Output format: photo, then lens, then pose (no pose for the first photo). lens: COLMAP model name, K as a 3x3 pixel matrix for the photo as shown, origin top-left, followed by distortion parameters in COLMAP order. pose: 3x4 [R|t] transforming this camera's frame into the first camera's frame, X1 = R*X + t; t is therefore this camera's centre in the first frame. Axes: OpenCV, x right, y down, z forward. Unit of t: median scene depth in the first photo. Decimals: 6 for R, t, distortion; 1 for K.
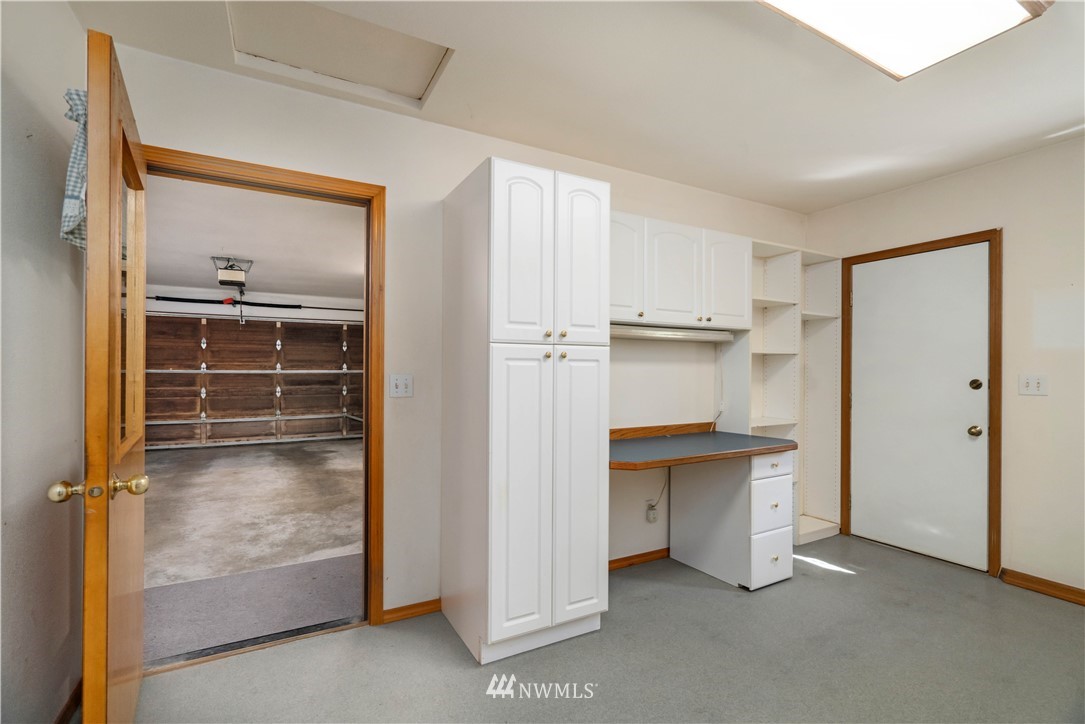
lens RADIAL K [[499.3, 0, 540.3], [0, 499.3, 369.4], [0, 0, 1]] dist [-0.001250, -0.000145]
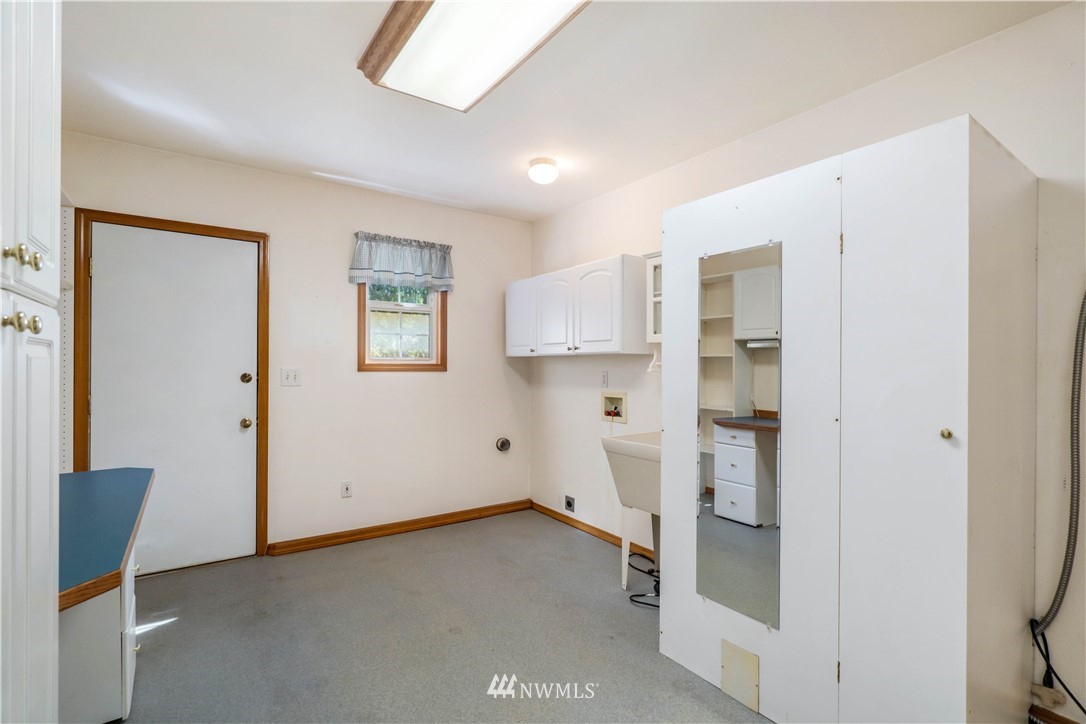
lens RADIAL K [[499.8, 0, 540.8], [0, 499.8, 369.5], [0, 0, 1]] dist [-0.001250, -0.000145]
pose [[-0.104983, -0.008239, 0.994440, -0.223773], [-0.009134, 0.999931, 0.007320, -0.001074], [-0.994432, -0.008315, -0.105051, 0.510857]]
